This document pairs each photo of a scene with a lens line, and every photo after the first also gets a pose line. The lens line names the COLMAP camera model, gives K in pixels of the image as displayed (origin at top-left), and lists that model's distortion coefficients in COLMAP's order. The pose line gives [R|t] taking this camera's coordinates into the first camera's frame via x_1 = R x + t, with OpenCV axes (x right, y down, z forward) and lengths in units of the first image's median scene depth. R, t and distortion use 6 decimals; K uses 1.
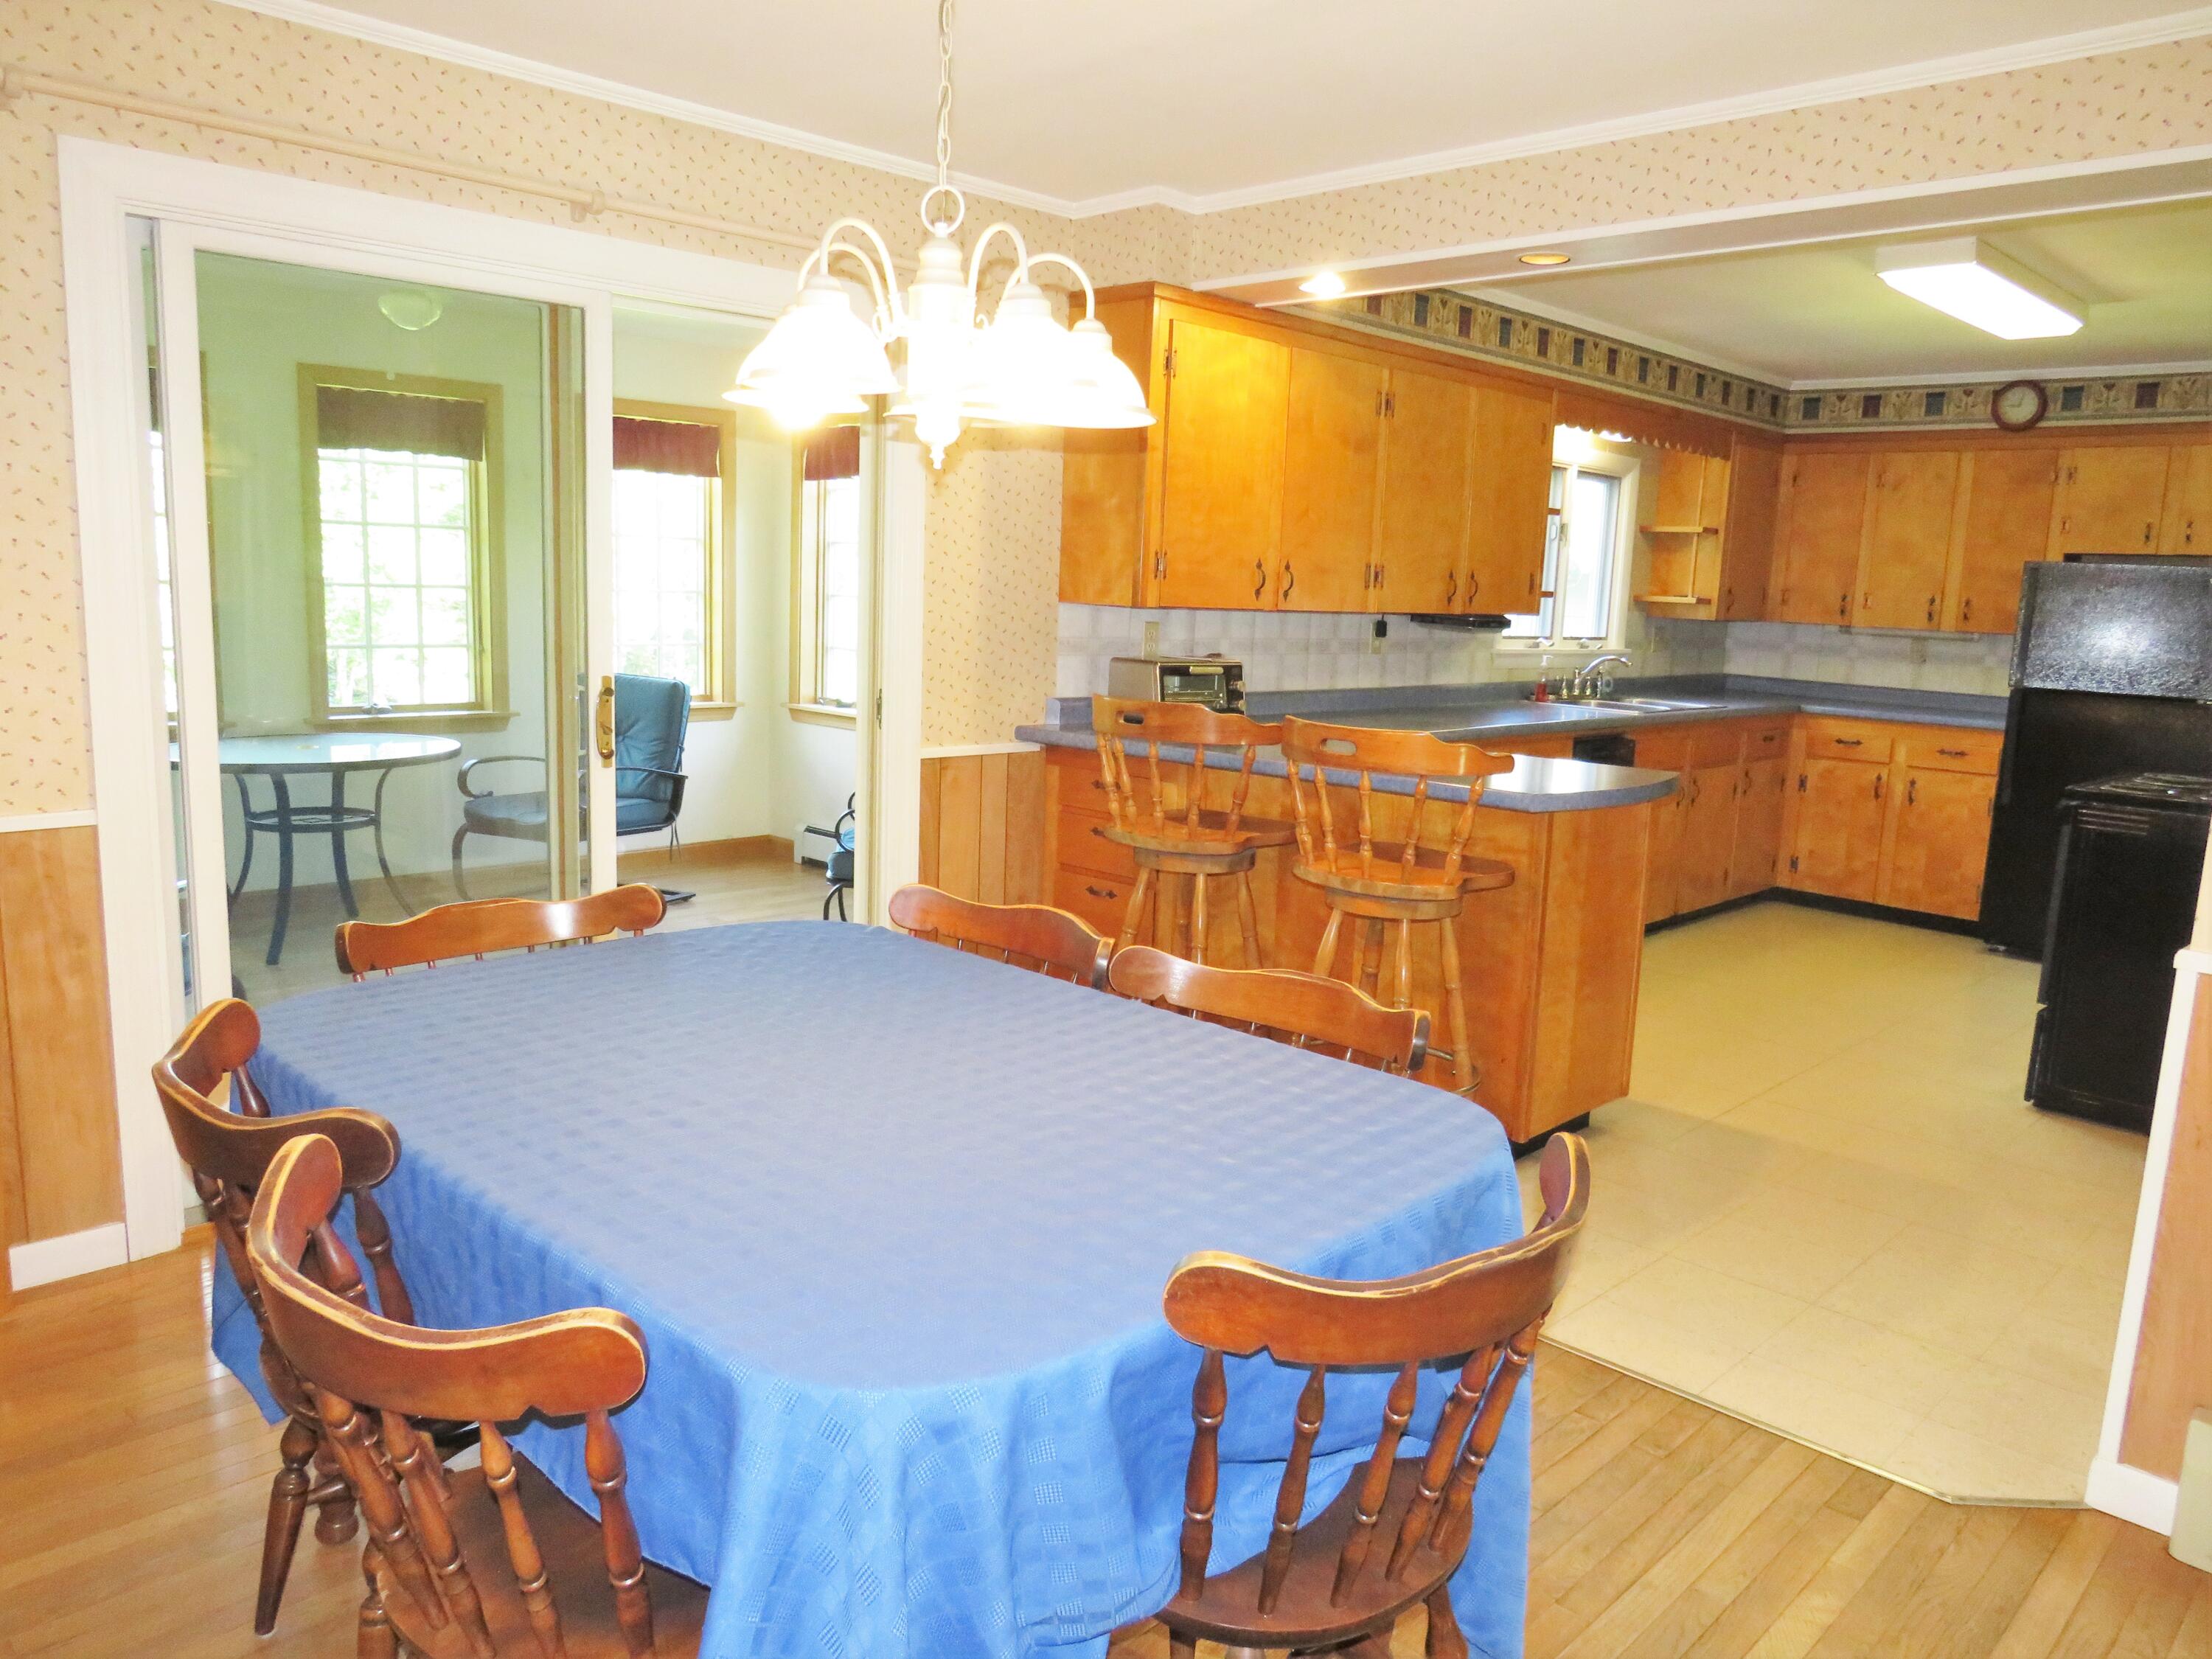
lens RADIAL K [[1553.7, 0, 1102.7], [0, 1553.7, 821.6], [0, 0, 1]] dist [-0.048500, 0.031954]
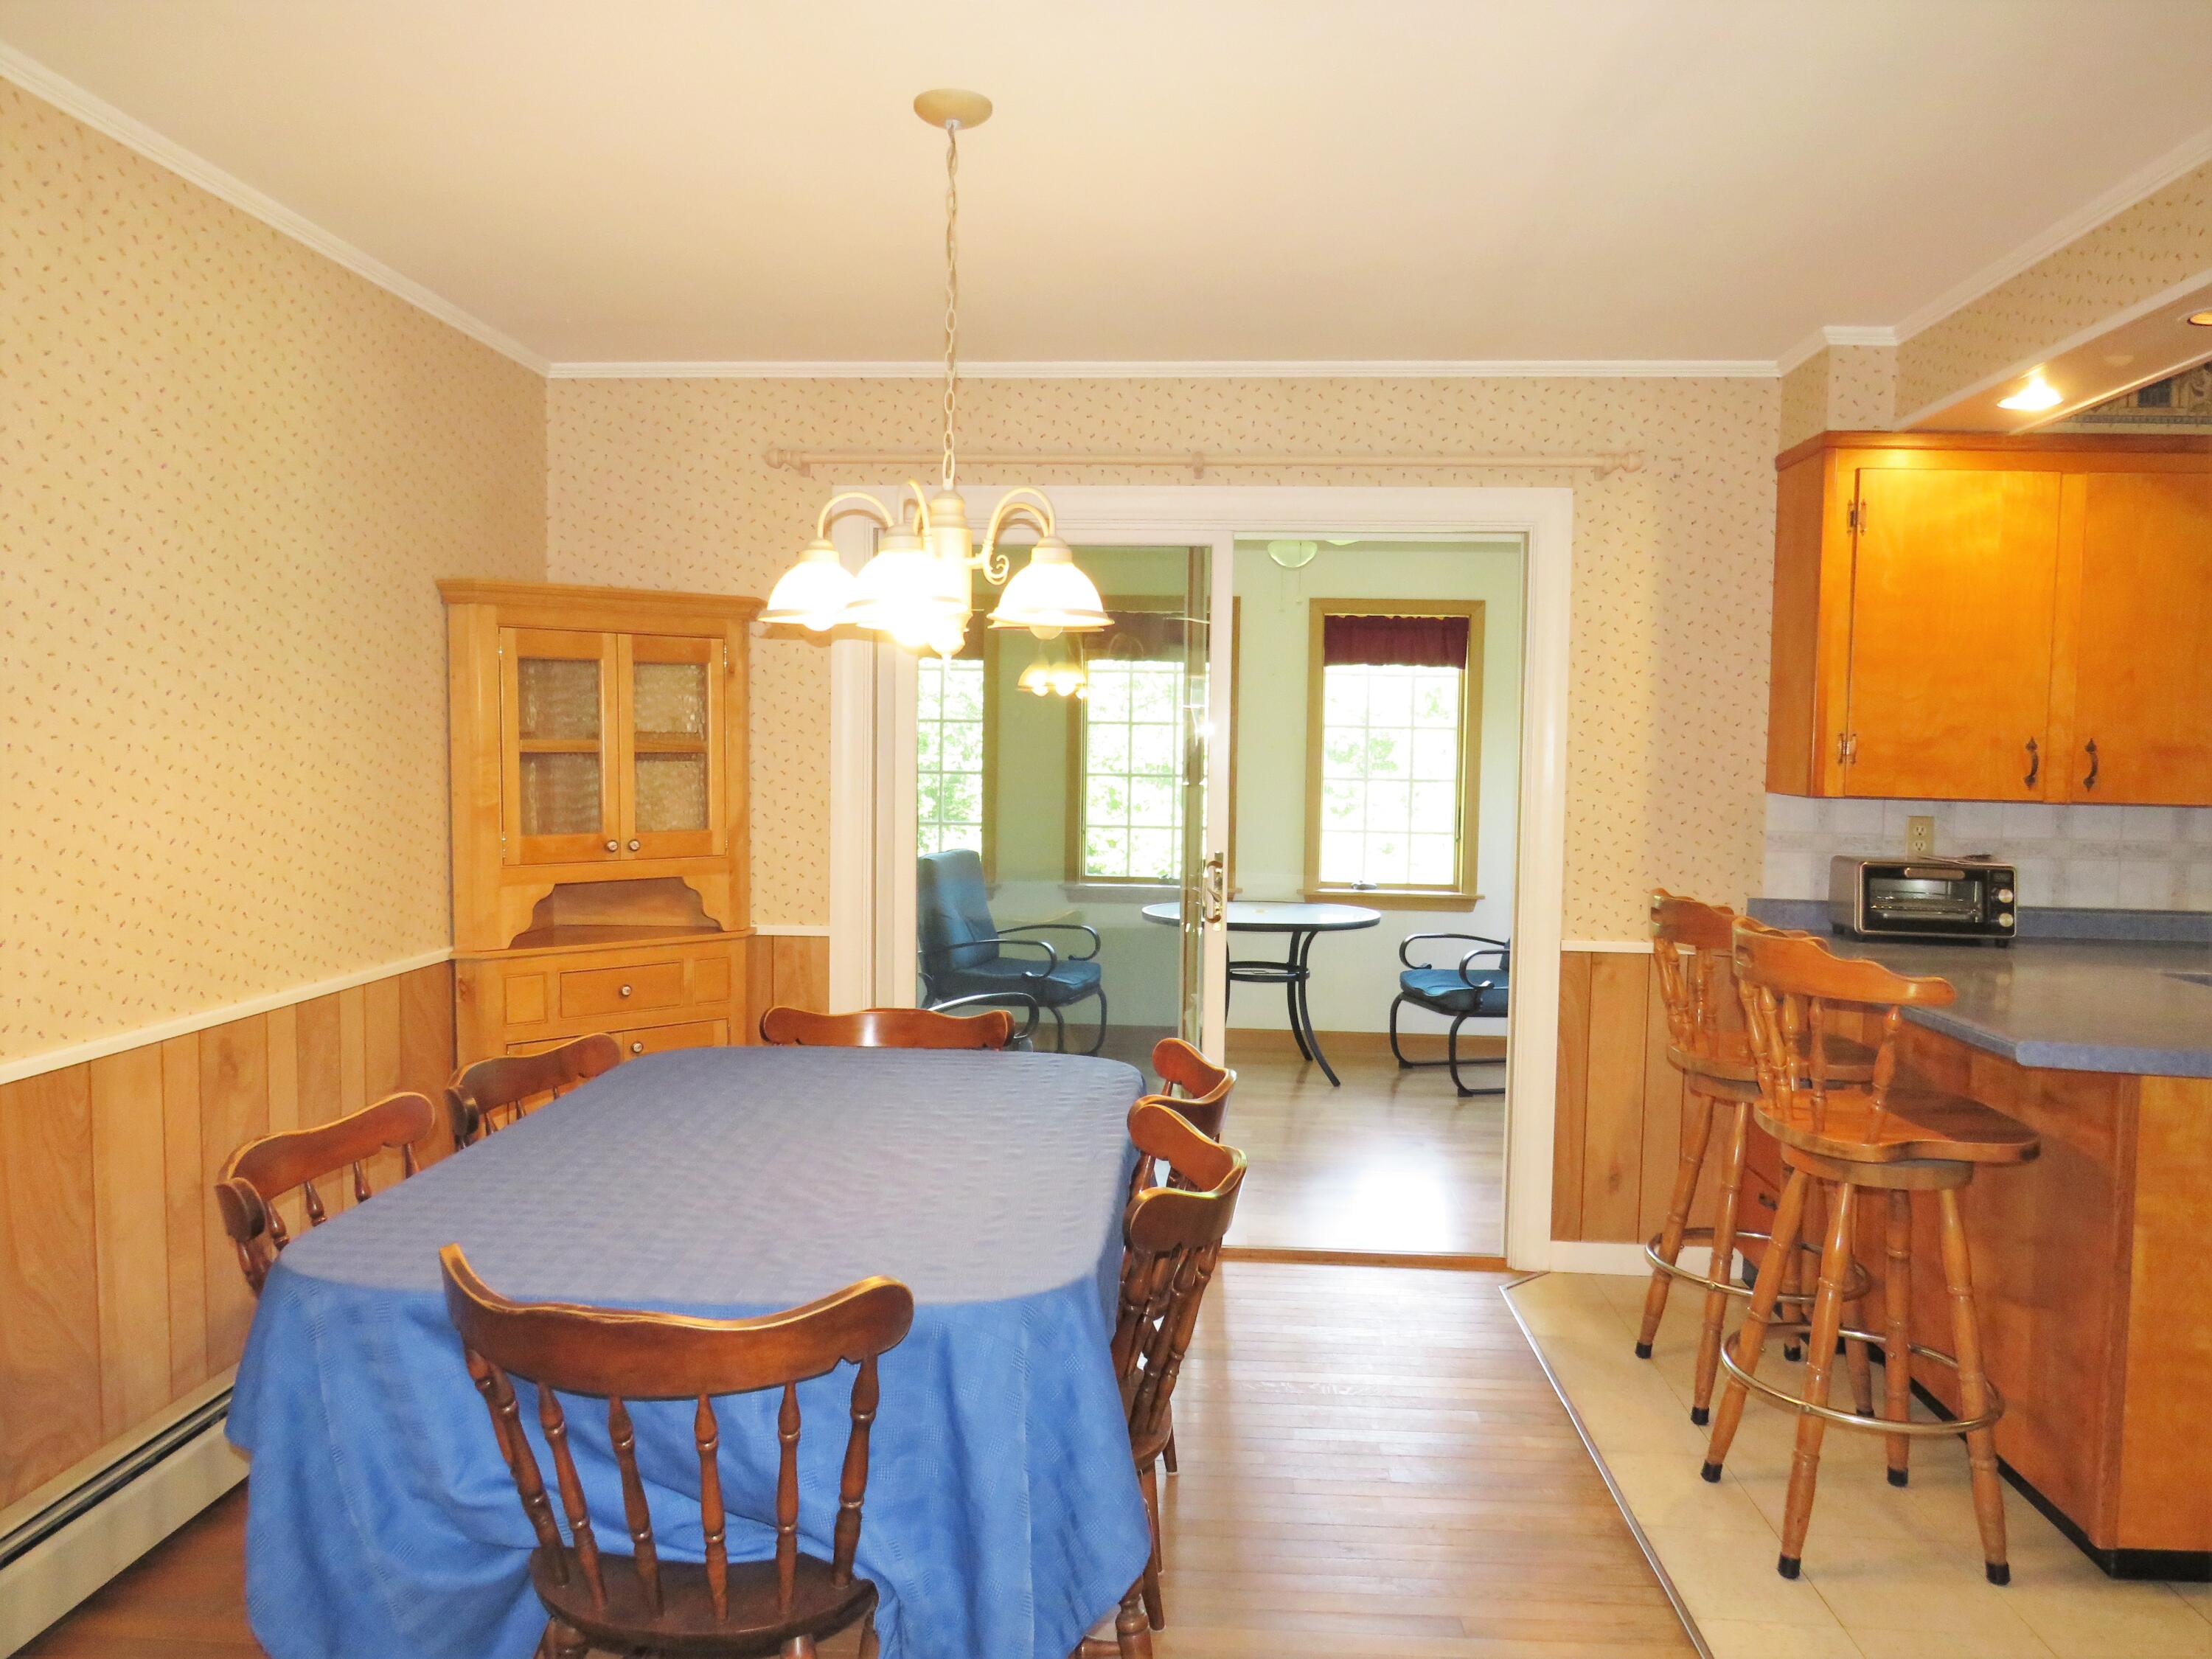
lens RADIAL K [[1560.5, 0, 1127.1], [0, 1560.5, 827.9], [0, 0, 1]] dist [-0.025247, 0.000394]
pose [[0.654544, 0.015710, -0.755860, 0.408945], [-0.109878, 0.991145, -0.074550, -0.012968], [0.747996, 0.131849, 0.650475, 0.139094]]
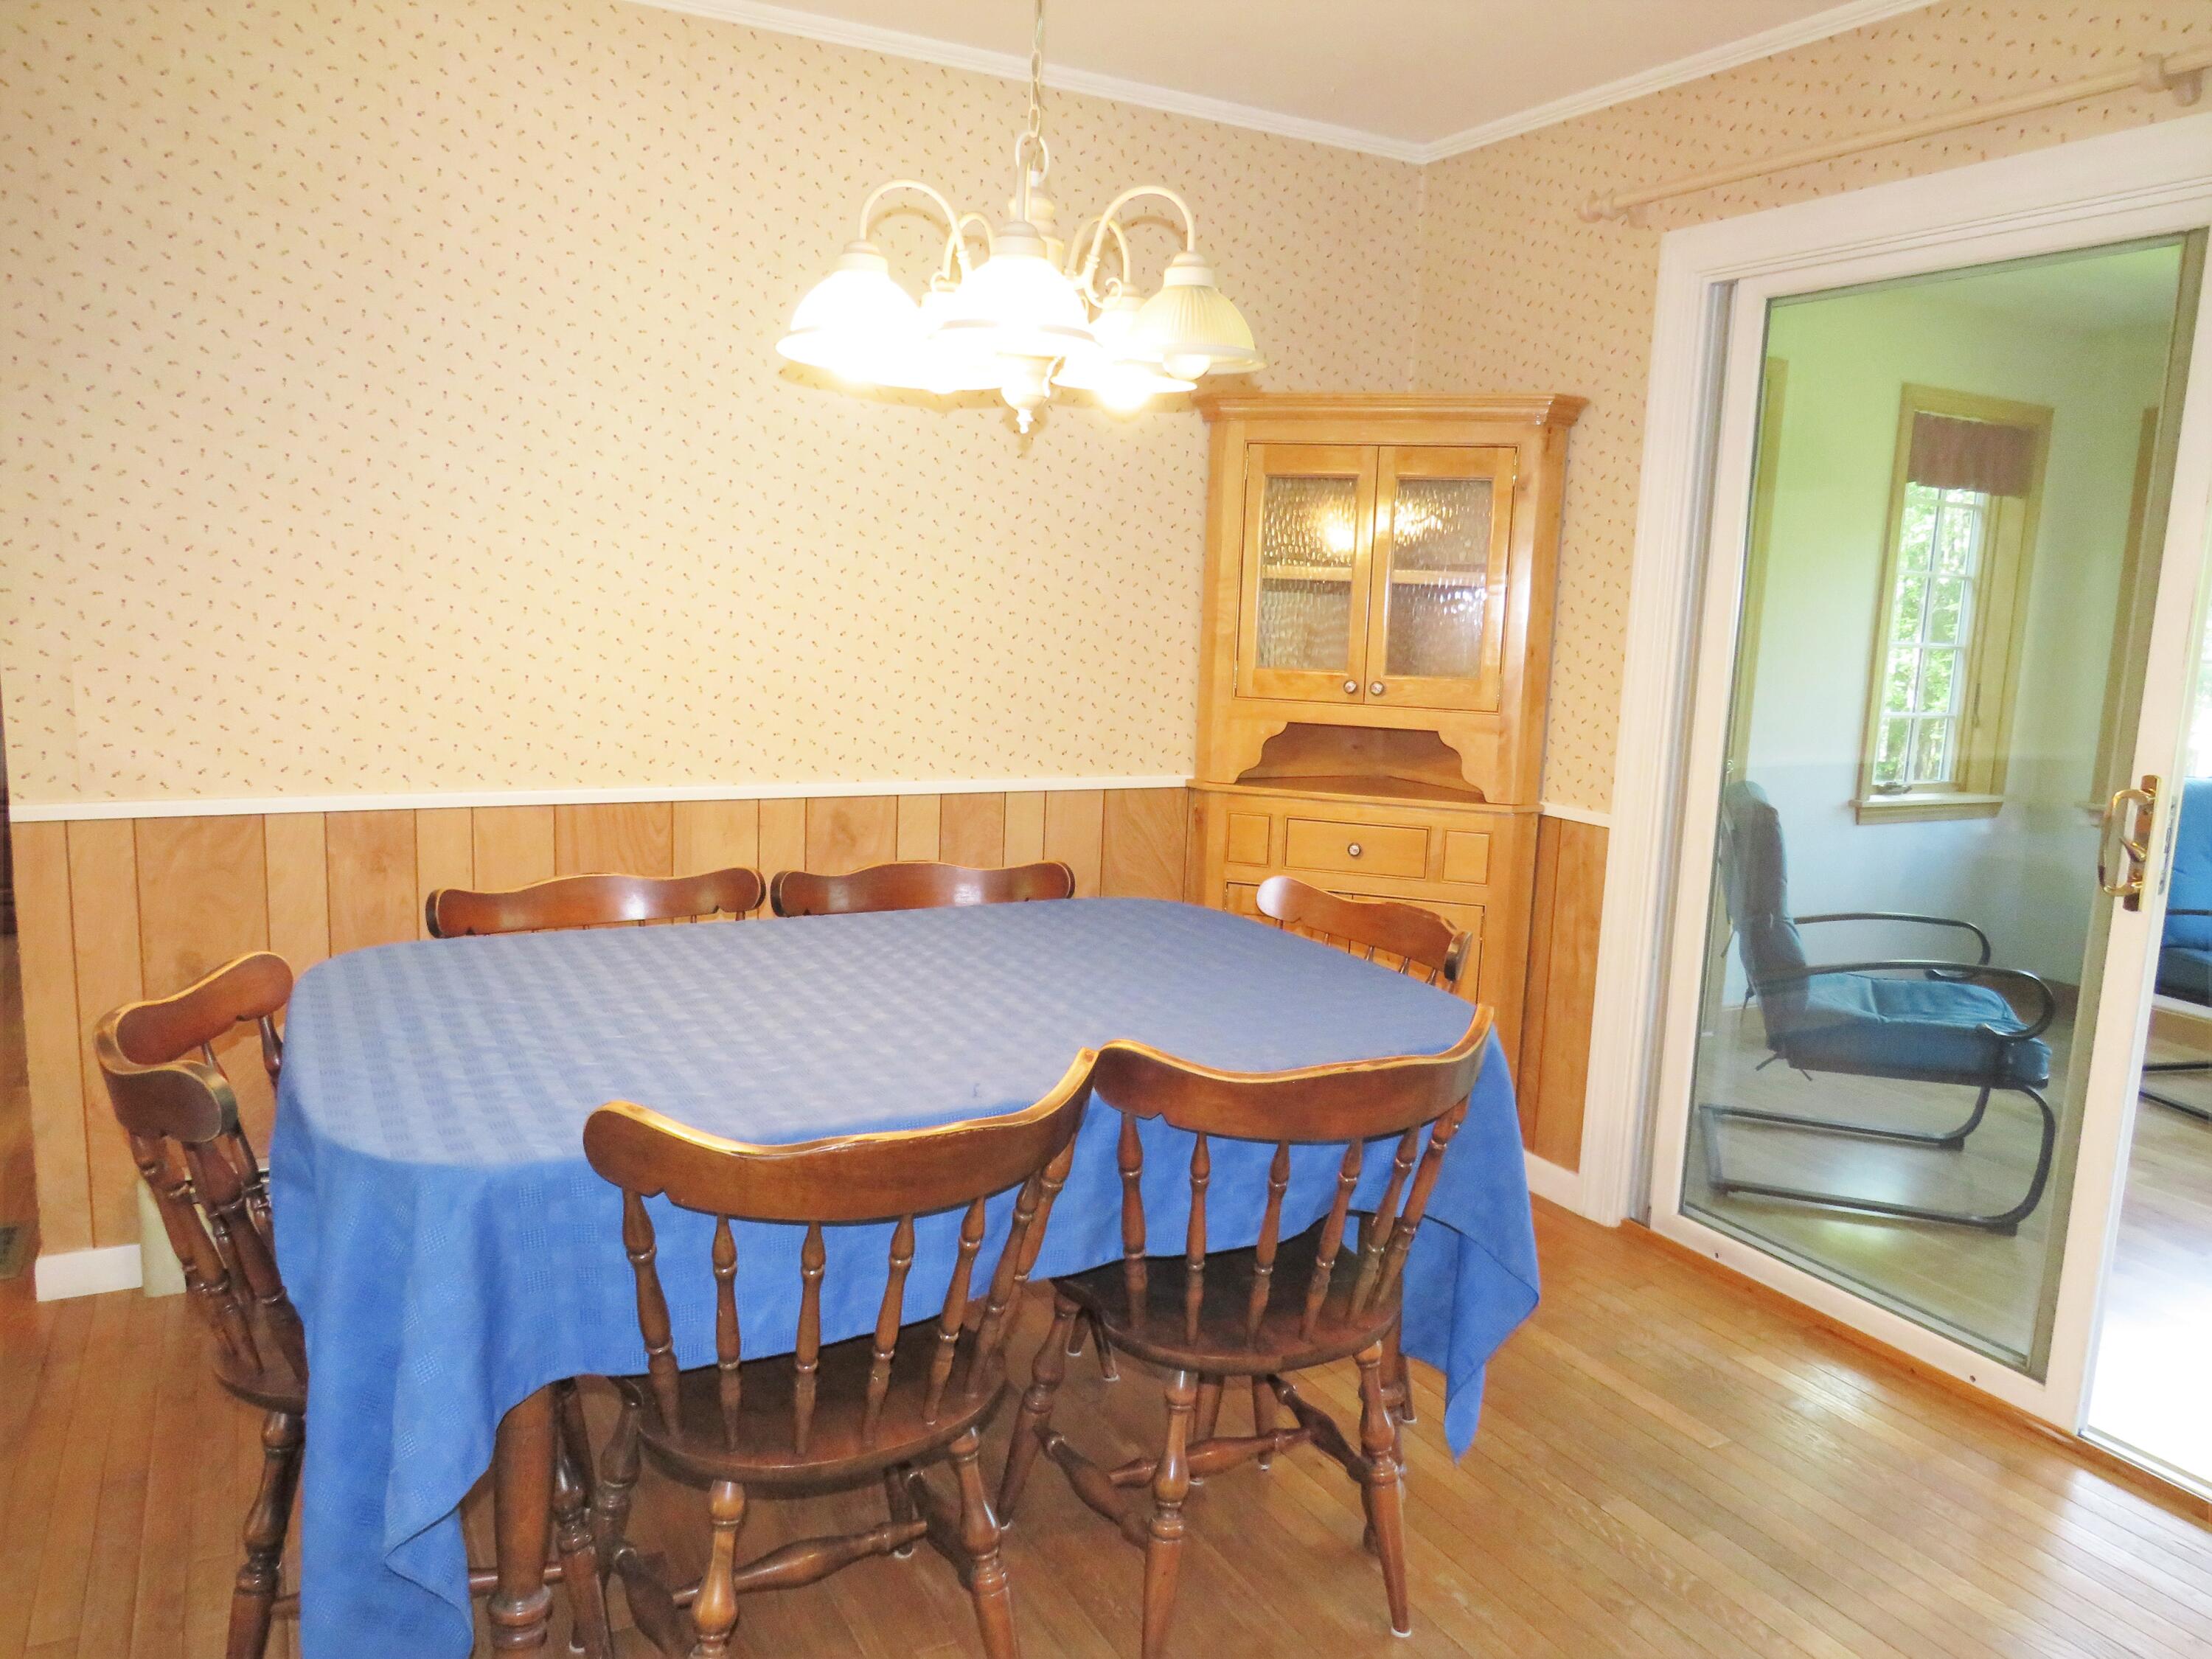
lens RADIAL K [[1560.5, 0, 1127.1], [0, 1560.5, 827.9], [0, 0, 1]] dist [-0.025247, 0.000394]
pose [[-0.305489, 0.104785, -0.946413, 0.347580], [-0.199915, 0.964716, 0.171341, -0.078209], [0.930973, 0.241545, -0.273762, 0.605919]]
